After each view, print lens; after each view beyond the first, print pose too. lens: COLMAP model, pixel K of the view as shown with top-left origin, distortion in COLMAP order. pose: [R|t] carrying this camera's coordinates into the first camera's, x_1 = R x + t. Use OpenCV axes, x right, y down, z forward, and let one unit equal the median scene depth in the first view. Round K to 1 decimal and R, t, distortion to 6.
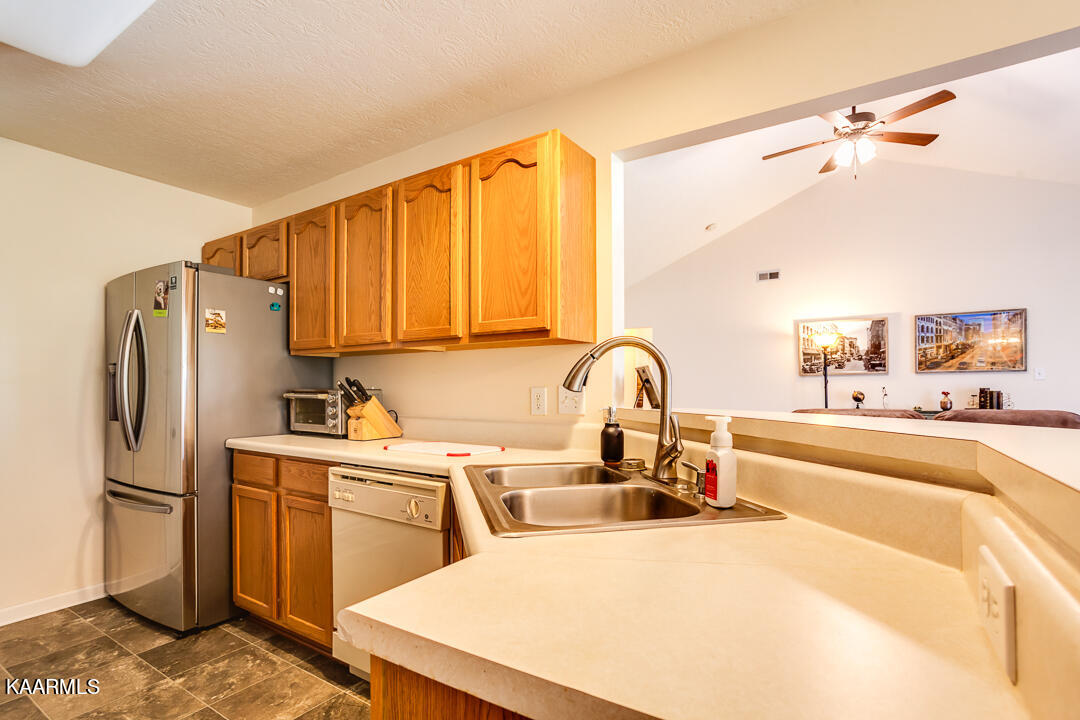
lens RADIAL K [[512.4, 0, 539.3], [0, 512.4, 388.4], [0, 0, 1]] dist [-0.025527, 0.000179]
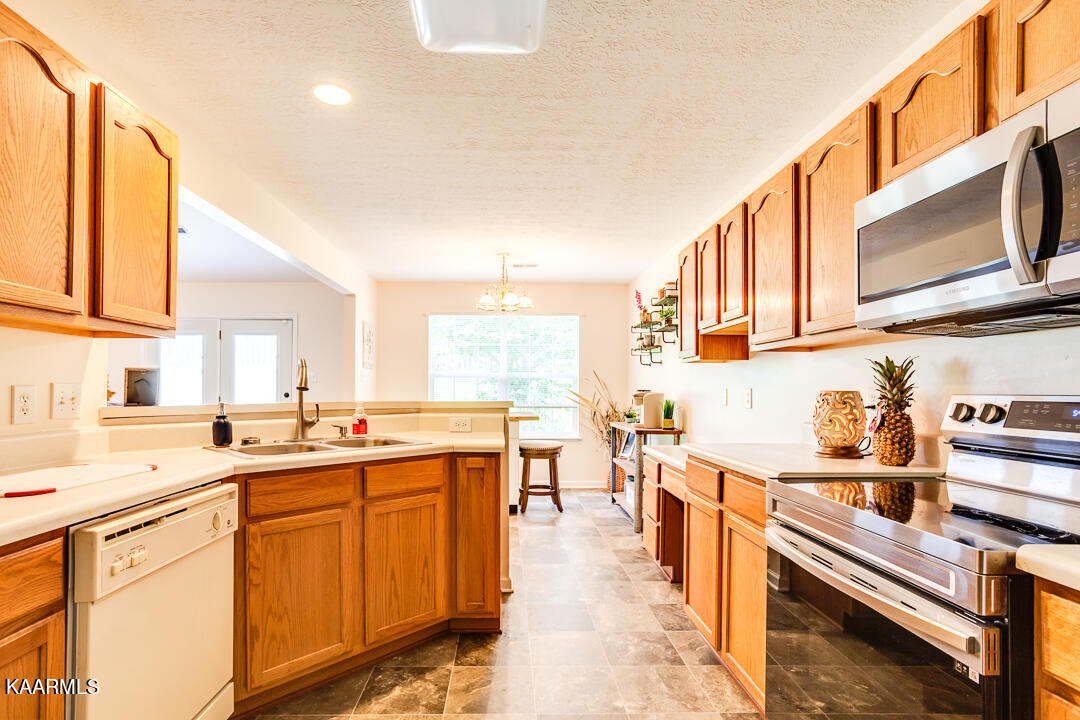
lens RADIAL K [[512.4, 0, 539.3], [0, 512.4, 388.4], [0, 0, 1]] dist [-0.025527, 0.000179]
pose [[-0.594368, 0.002109, 0.804191, -1.283433], [-0.007828, 0.999934, -0.008408, 0.005489], [-0.804155, -0.011293, -0.594312, 1.069702]]
